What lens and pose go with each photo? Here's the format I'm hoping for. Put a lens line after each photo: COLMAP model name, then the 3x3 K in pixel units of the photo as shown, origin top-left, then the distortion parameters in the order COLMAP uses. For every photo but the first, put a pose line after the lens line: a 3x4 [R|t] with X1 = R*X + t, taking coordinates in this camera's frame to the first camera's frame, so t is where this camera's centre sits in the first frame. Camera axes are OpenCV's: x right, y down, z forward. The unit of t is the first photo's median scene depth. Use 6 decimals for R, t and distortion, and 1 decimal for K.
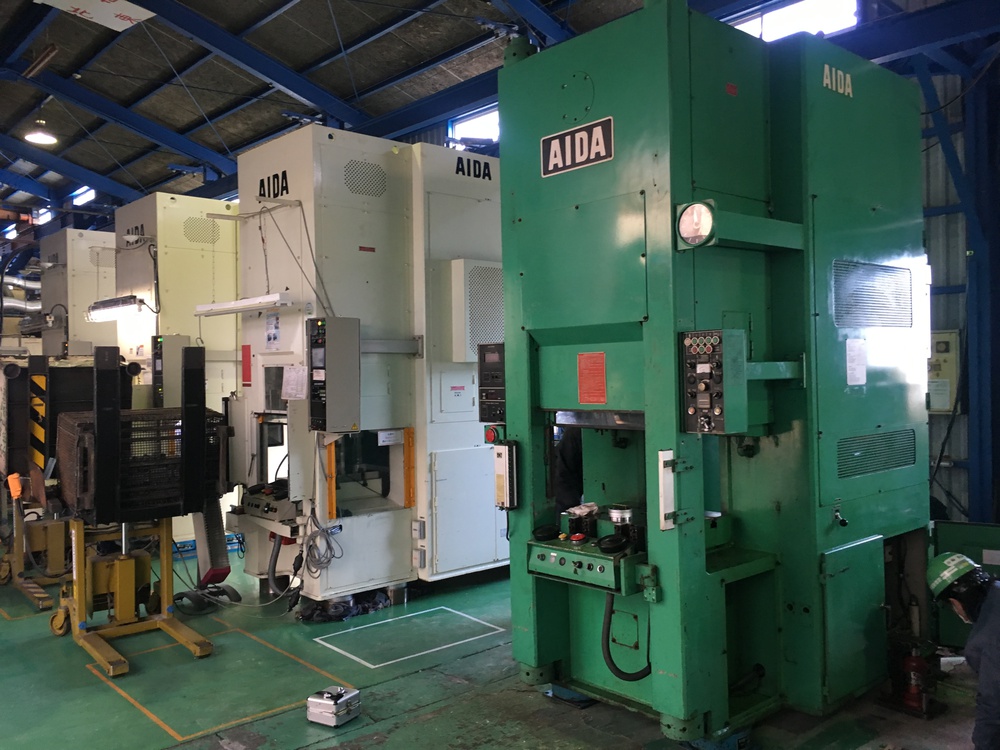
lens RADIAL K [[850.3, 0, 499.4], [0, 850.3, 374.4], [0, 0, 1]] dist [0.074292, -0.111516]
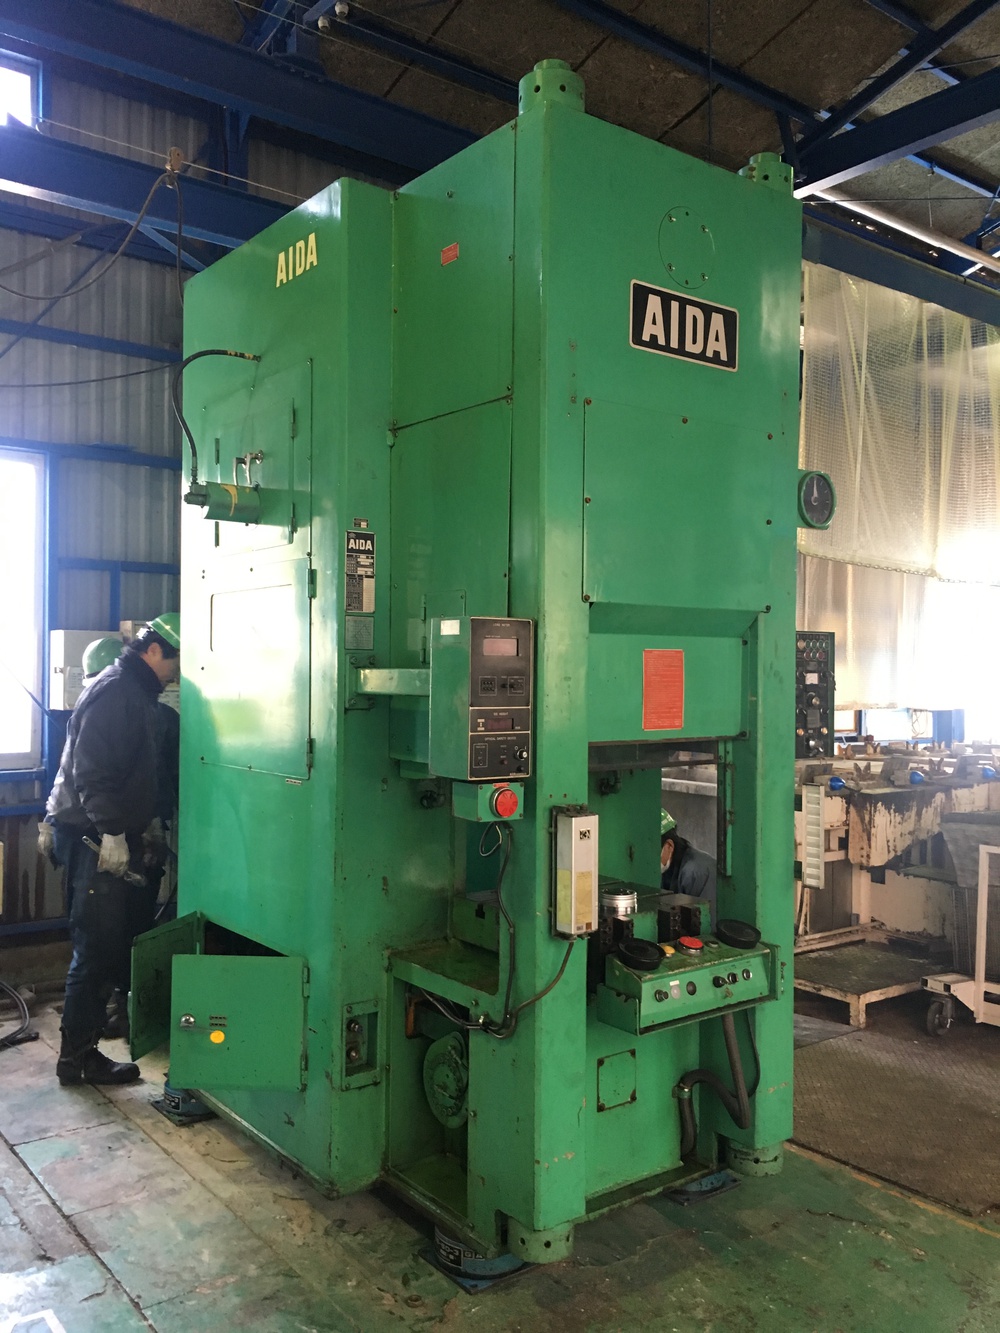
lens RADIAL K [[1133.4, 0, 500.0], [0, 1133.4, 667.9], [0, 0, 1]] dist [0.074292, -0.111516]
pose [[0.071958, 0.028602, 0.996997, -0.752470], [-0.003141, 0.999590, -0.028450, 0.012761], [-0.997403, -0.001084, 0.072019, 1.066746]]
